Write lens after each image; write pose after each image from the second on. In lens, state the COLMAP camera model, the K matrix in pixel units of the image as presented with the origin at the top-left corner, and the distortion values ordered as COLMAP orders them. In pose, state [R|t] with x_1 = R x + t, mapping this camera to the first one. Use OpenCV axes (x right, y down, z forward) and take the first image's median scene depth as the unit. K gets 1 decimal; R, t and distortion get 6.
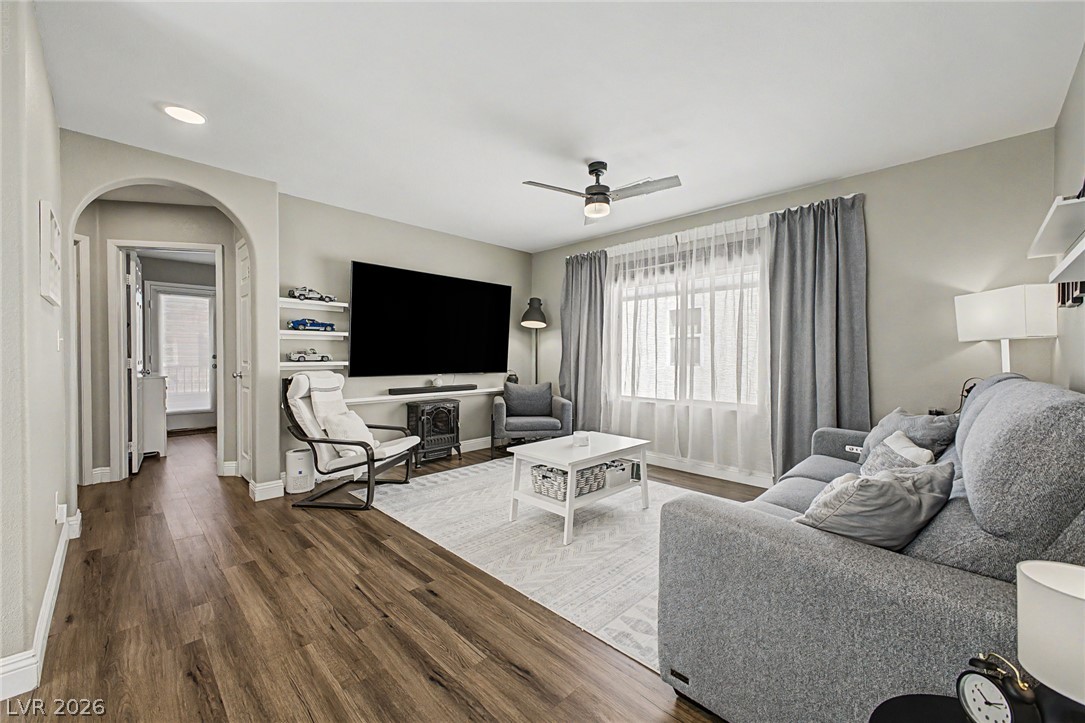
lens RADIAL K [[428.2, 0, 542.5], [0, 428.2, 361.5], [0, 0, 1]] dist [0.027568, -0.009926]
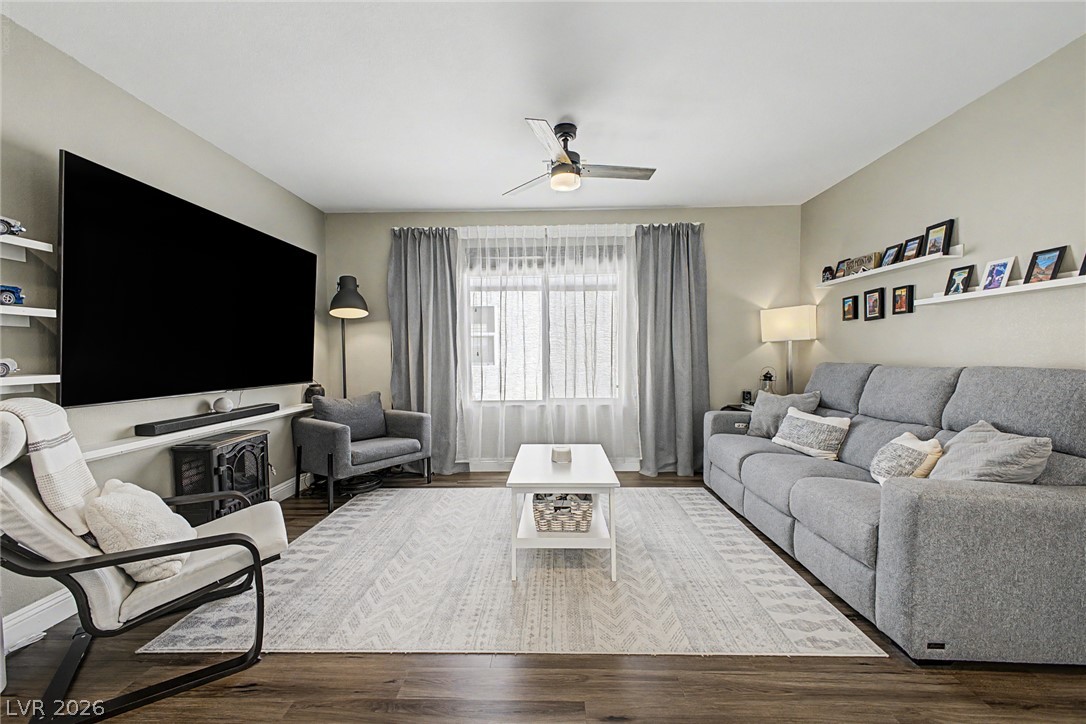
lens RADIAL K [[443.1, 0, 541.2], [0, 443.1, 372.5], [0, 0, 1]] dist [0.030149, -0.000328]
pose [[0.727194, -0.038478, 0.685352, -0.408821], [0.021735, 0.999218, 0.033038, -0.007022], [-0.686088, -0.009129, 0.727462, 0.305456]]
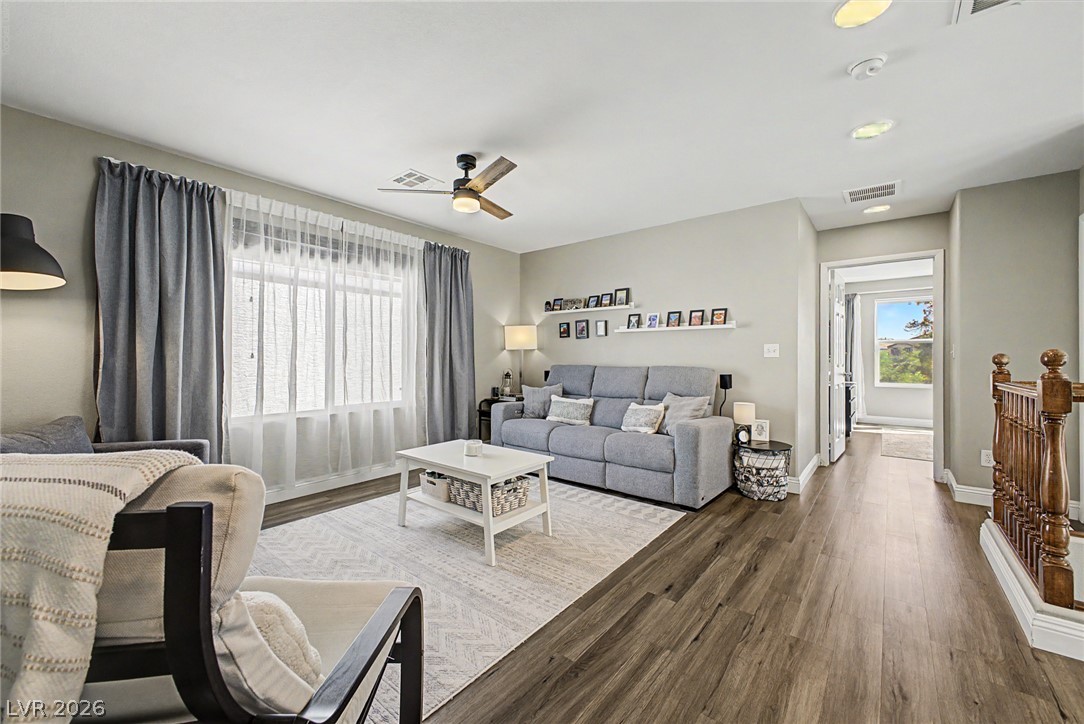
lens RADIAL K [[425.6, 0, 544.0], [0, 425.6, 356.9], [0, 0, 1]] dist [0.014401, -0.004570]
pose [[-0.108088, -0.000540, 0.994141, -0.645463], [0.012817, 0.999916, 0.001936, -0.011990], [-0.994059, 0.012952, -0.108072, 0.730573]]
